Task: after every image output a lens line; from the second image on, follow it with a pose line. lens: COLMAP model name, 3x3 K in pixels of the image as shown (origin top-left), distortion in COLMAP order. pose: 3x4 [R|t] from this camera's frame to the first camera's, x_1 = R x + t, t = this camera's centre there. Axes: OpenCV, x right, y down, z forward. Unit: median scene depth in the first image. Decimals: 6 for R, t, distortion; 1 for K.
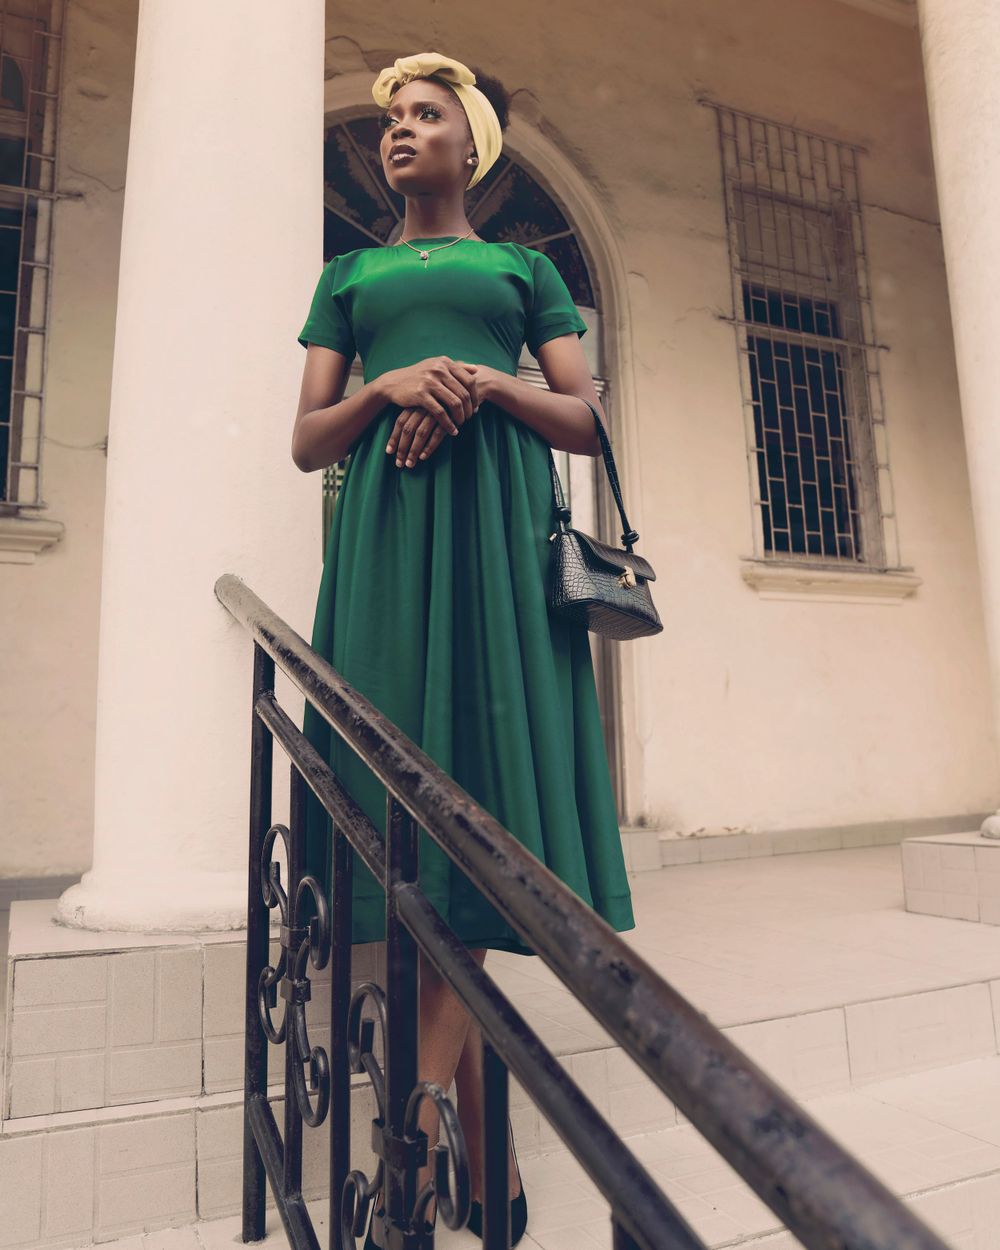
lens RADIAL K [[1039.5, 0, 505.2], [0, 1039.5, 587.5], [0, 0, 1]] dist [-0.152498, 0.108510]
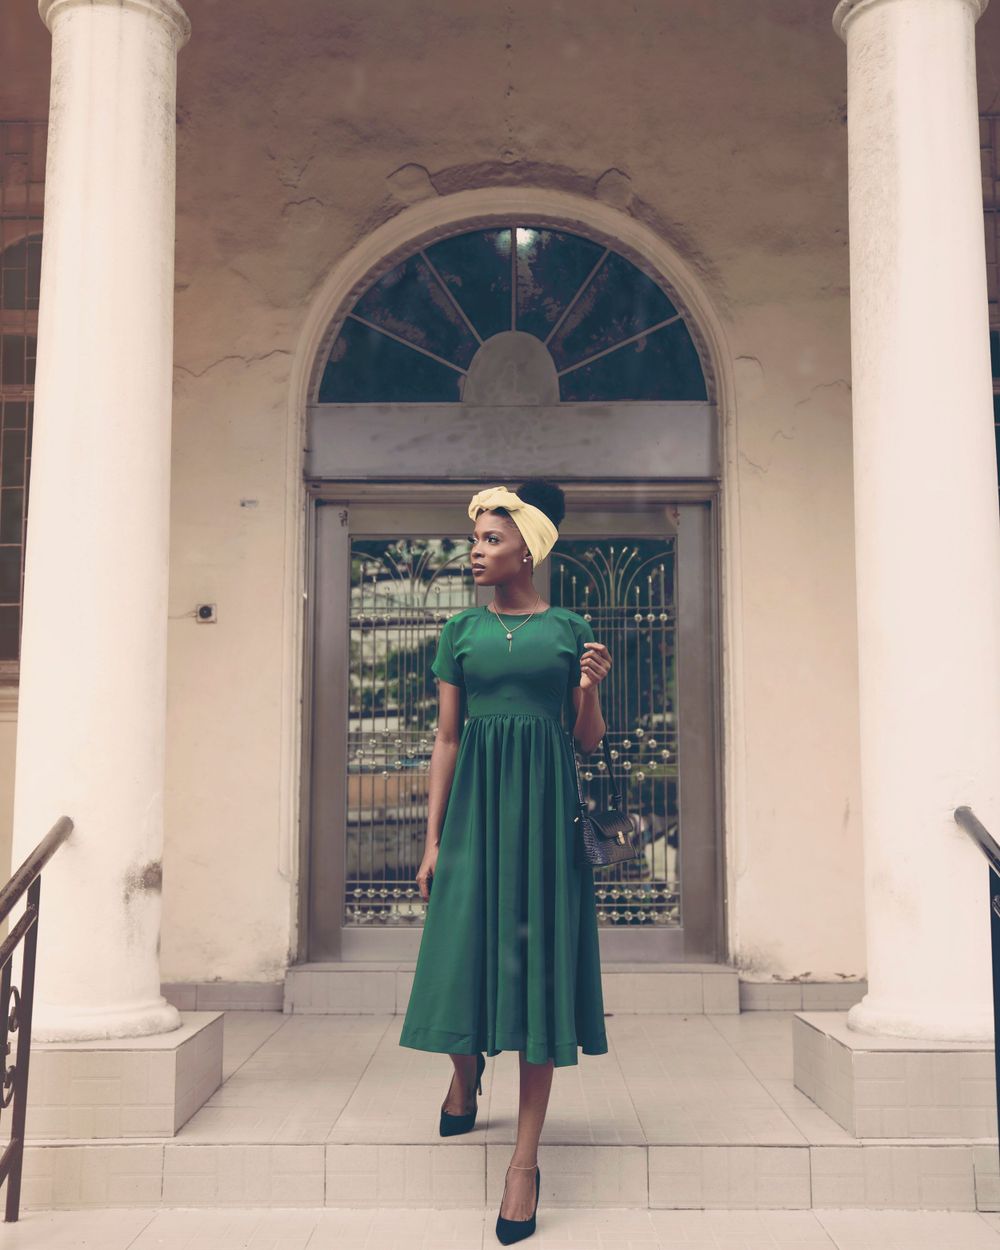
lens RADIAL K [[1431.2, 0, 500.0], [0, 1431.2, 625.0], [0, 0, 1]] dist [-0.032879, 0.017275]
pose [[0.900448, -0.023942, -0.434304, 0.483689], [0.047716, 0.997895, 0.043917, -0.140326], [0.432339, -0.060268, 0.899695, -0.244774]]
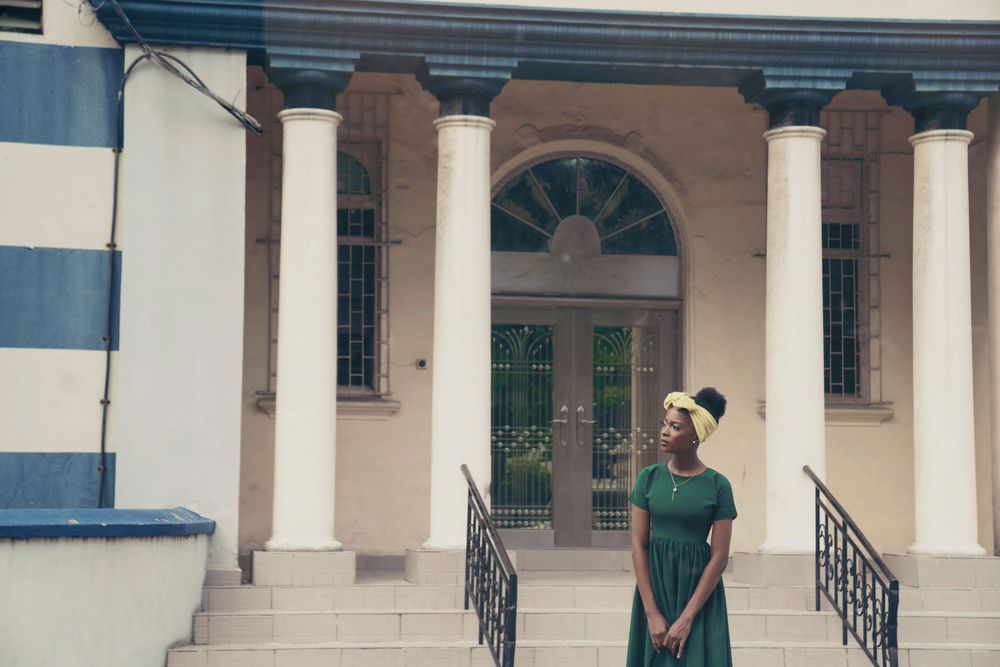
lens RADIAL K [[1957.7, 0, 500.0], [0, 1957.7, 333.5], [0, 0, 1]] dist [0.071709, 0.098894]
pose [[0.962147, 0.014307, -0.272155, 0.722853], [0.009892, 0.996130, 0.087336, -0.445582], [0.272351, -0.086722, 0.958282, -2.331600]]
